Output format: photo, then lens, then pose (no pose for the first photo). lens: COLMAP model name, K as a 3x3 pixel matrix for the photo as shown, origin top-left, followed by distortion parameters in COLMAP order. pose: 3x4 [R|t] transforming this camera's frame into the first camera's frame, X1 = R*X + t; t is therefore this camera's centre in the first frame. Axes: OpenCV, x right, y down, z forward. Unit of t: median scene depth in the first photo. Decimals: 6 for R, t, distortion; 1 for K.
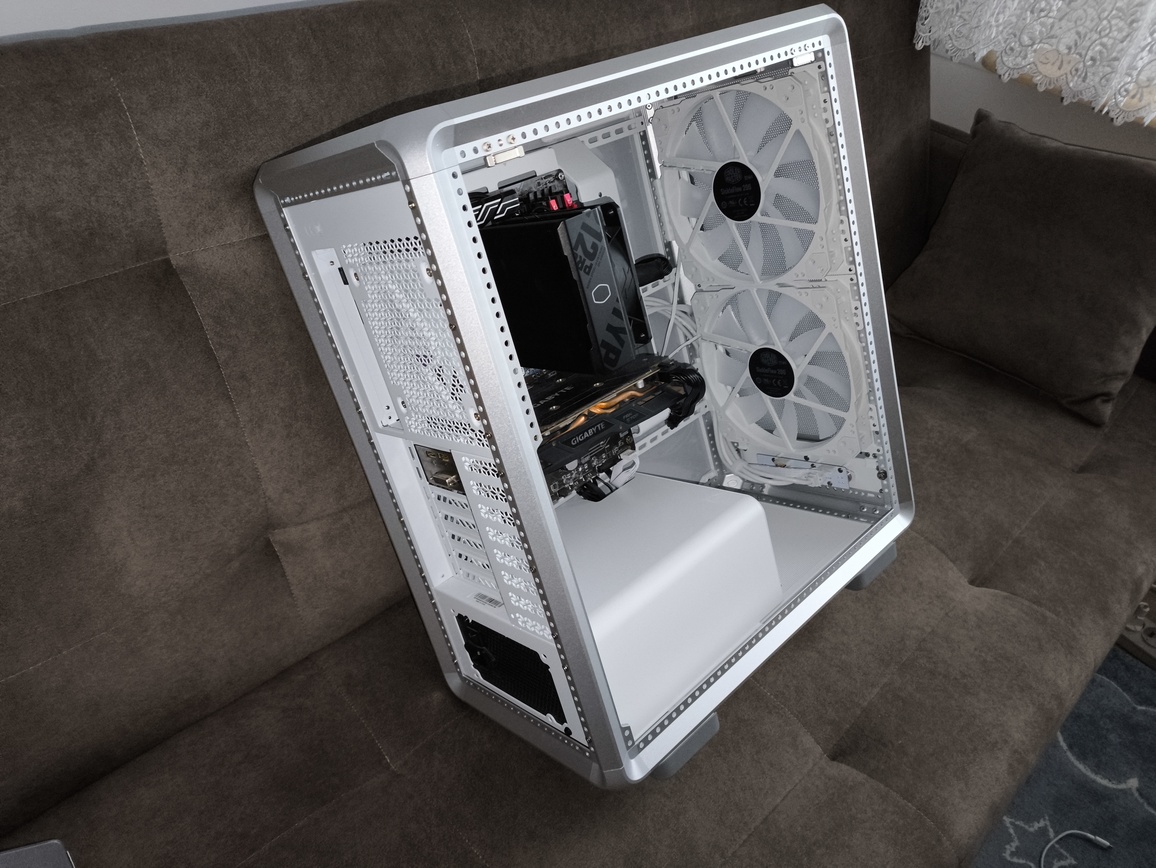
lens RADIAL K [[857.4, 0, 578.0], [0, 857.4, 434.0], [0, 0, 1]] dist [0.079245, -0.133661]
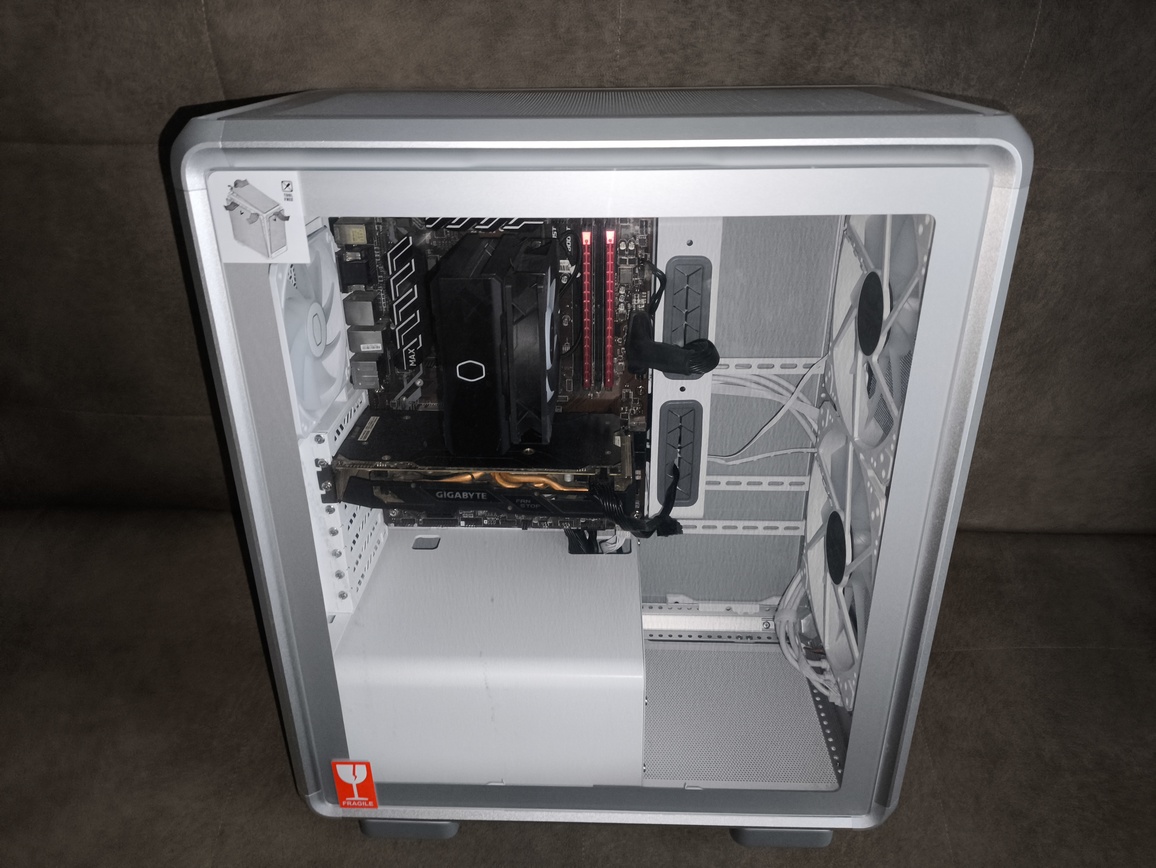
lens RADIAL K [[869.7, 0, 573.9], [0, 869.7, 443.6], [0, 0, 1]] dist [0.045603, -0.067232]
pose [[0.699820, 0.521772, -0.487860, 0.528140], [-0.415099, 0.852871, 0.316709, -0.397575], [0.581331, -0.019129, 0.813442, 0.345641]]
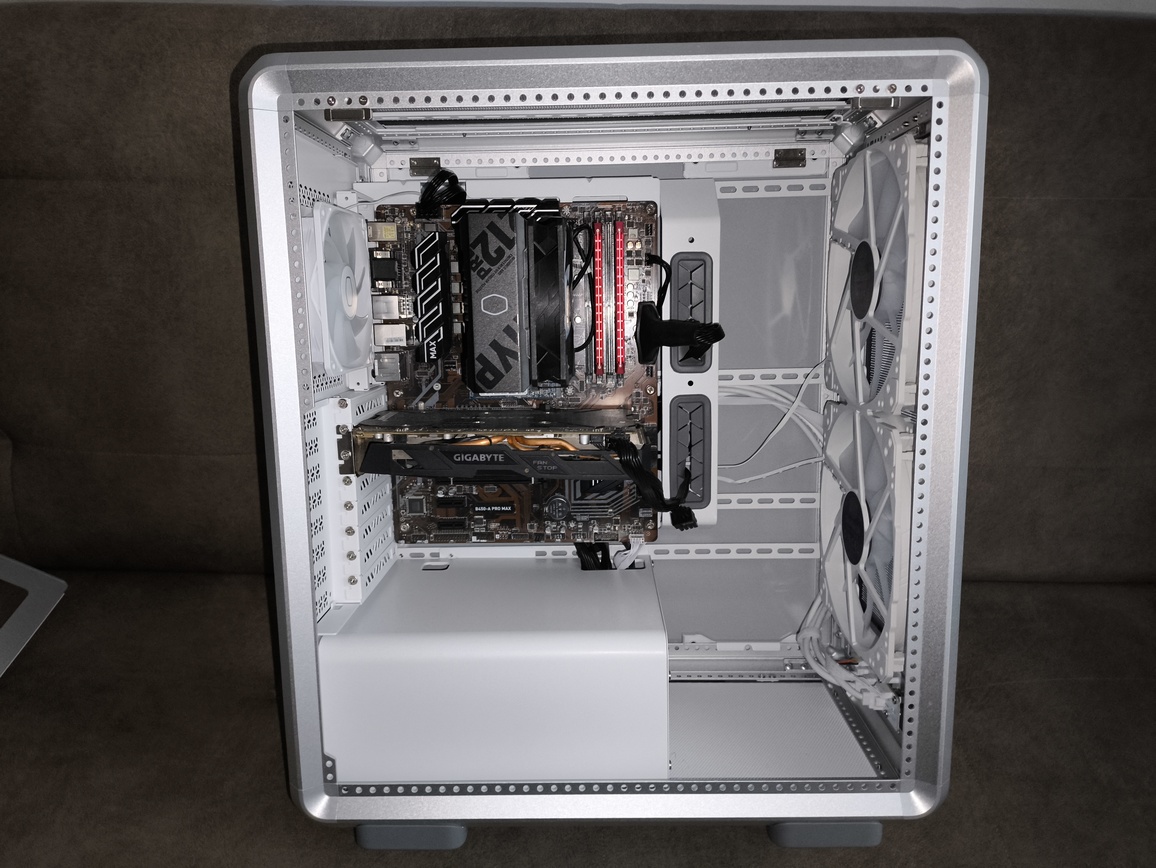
lens RADIAL K [[869.7, 0, 573.9], [0, 869.7, 443.6], [0, 0, 1]] dist [0.045603, -0.067232]
pose [[0.709588, 0.355281, -0.608491, 0.661513], [-0.407200, 0.911536, 0.057367, -0.111683], [0.575042, 0.207070, 0.791485, 0.341519]]
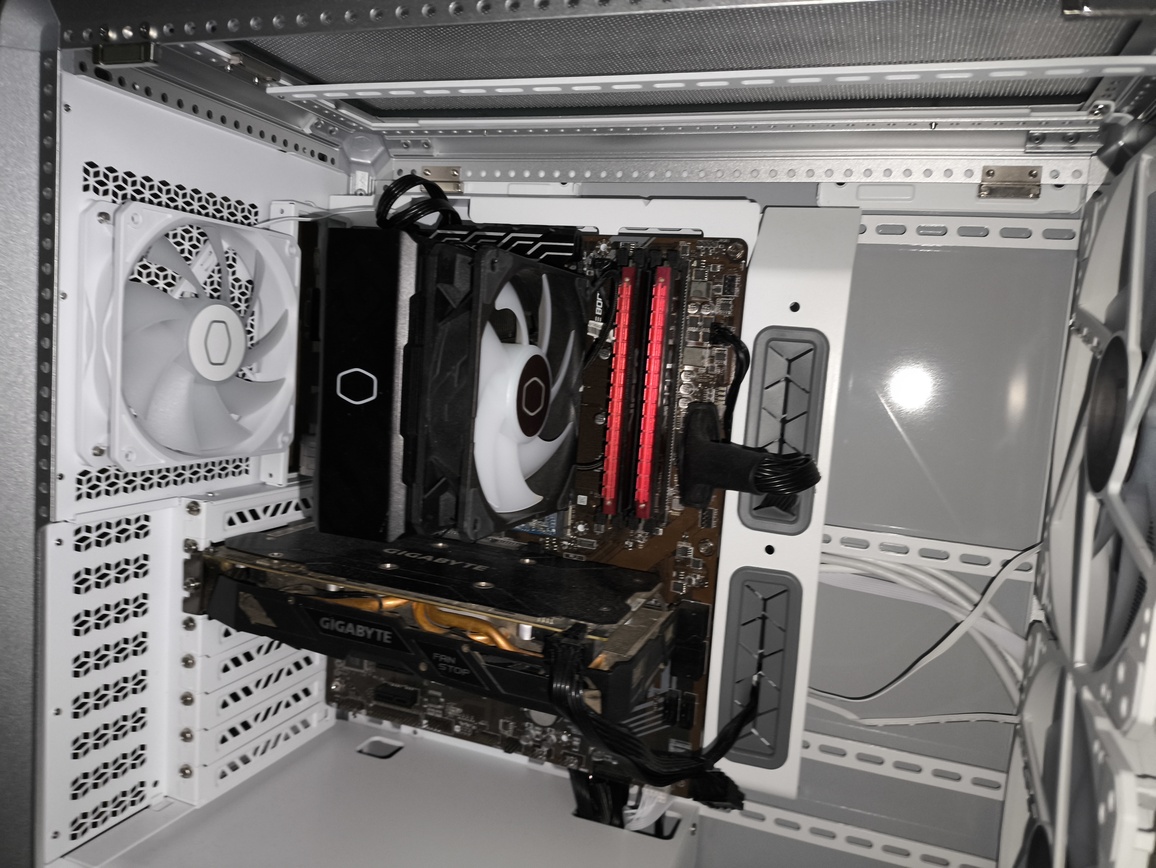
lens RADIAL K [[880.8, 0, 560.8], [0, 880.8, 431.8], [0, 0, 1]] dist [0.045768, -0.080356]
pose [[0.427482, 0.378170, -0.821126, 0.505002], [-0.497434, 0.856831, 0.135648, -0.261729], [0.754864, 0.350469, 0.554394, 0.770624]]
